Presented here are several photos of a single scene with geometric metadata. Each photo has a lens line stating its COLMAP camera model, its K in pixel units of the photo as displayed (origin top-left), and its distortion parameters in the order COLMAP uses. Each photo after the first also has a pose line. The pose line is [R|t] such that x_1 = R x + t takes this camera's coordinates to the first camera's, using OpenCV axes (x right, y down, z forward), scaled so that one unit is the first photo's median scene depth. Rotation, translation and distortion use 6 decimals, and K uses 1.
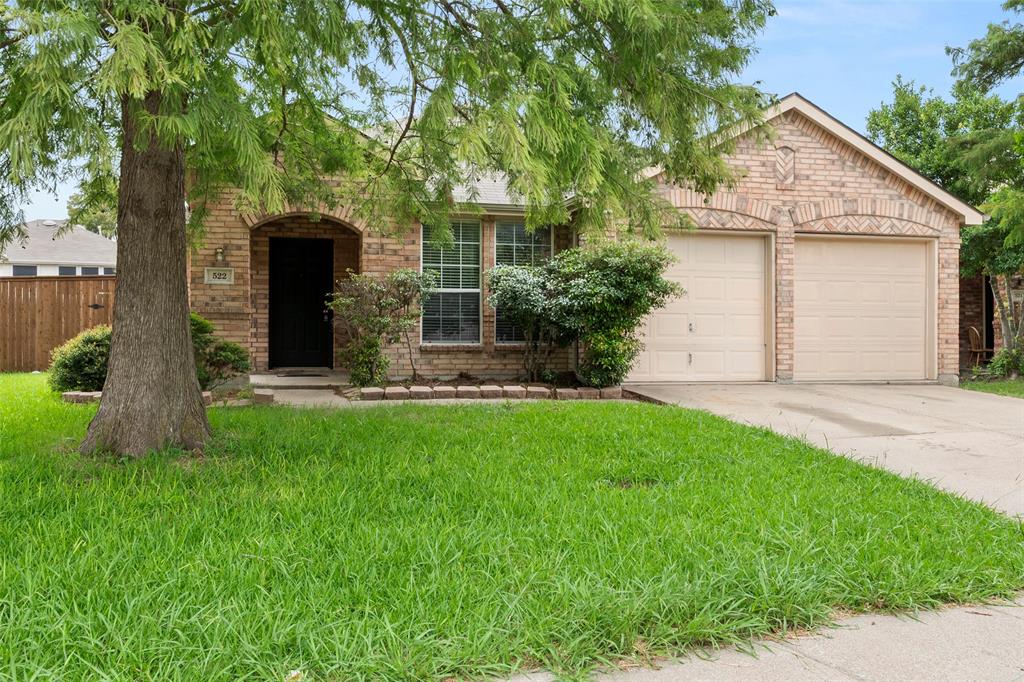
lens RADIAL K [[911.7, 0, 503.6], [0, 911.7, 343.0], [0, 0, 1]] dist [-0.017418, -0.022726]
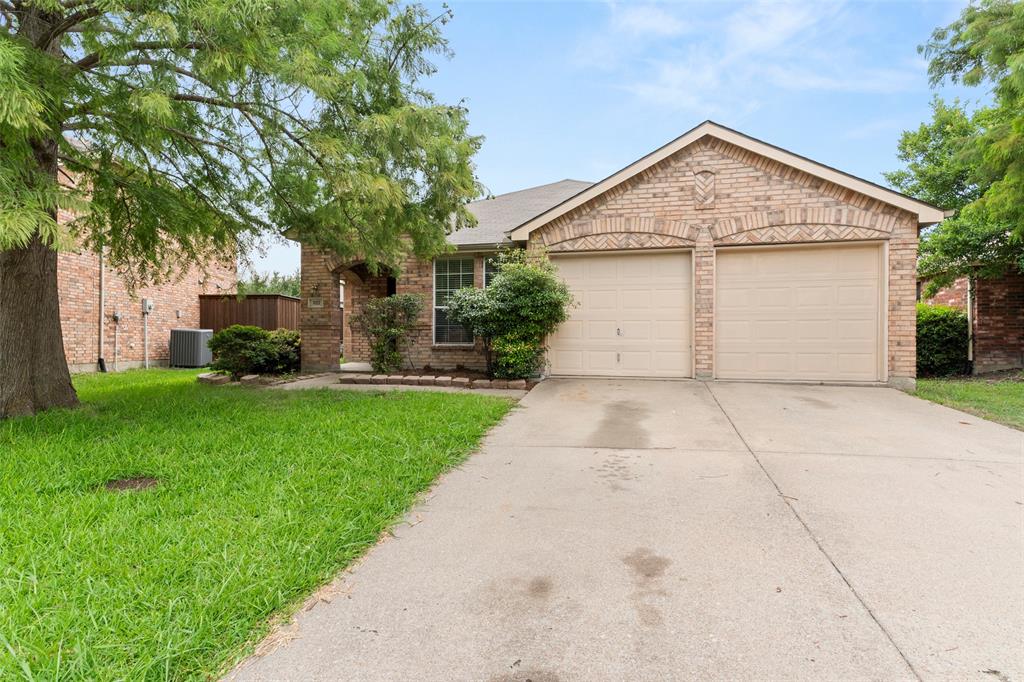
lens RADIAL K [[507.8, 0, 505.9], [0, 507.8, 339.4], [0, 0, 1]] dist [-0.003927, 0.002382]
pose [[0.887091, -0.000708, -0.461594, 0.378636], [0.001314, 0.999999, 0.000992, -0.007724], [0.461592, -0.001486, 0.887091, 0.324553]]
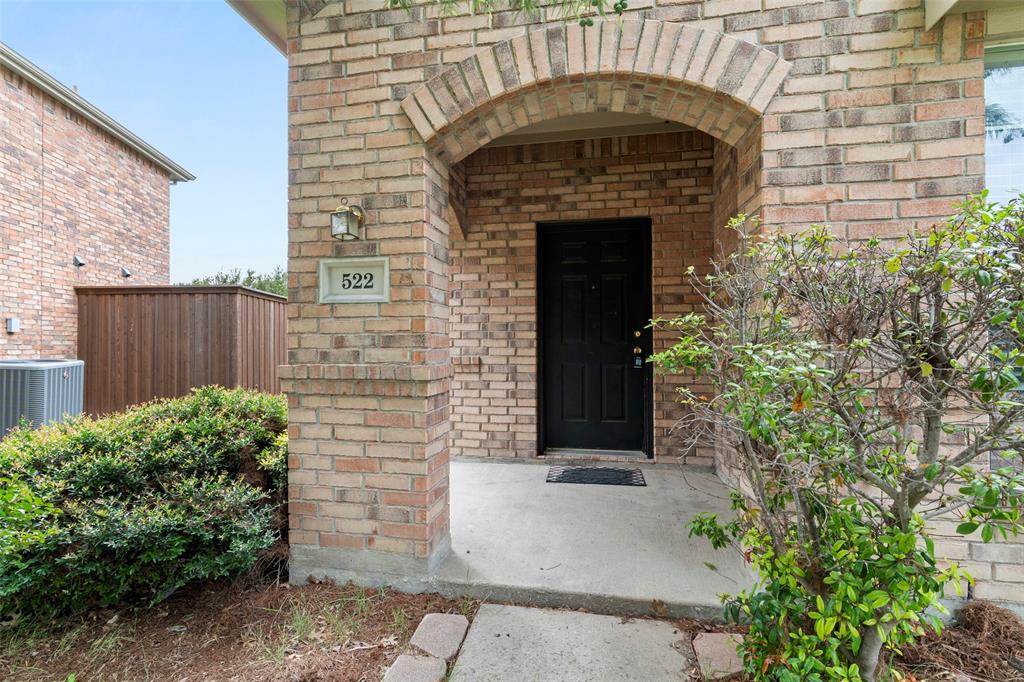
lens RADIAL K [[499.2, 0, 506.5], [0, 499.2, 340.3], [0, 0, 1]] dist [0.003133, -0.000570]
pose [[0.904755, -0.010970, -0.425791, -0.155290], [0.007055, 0.999917, -0.010770, -0.042918], [0.425873, 0.006740, 0.904758, 0.777044]]
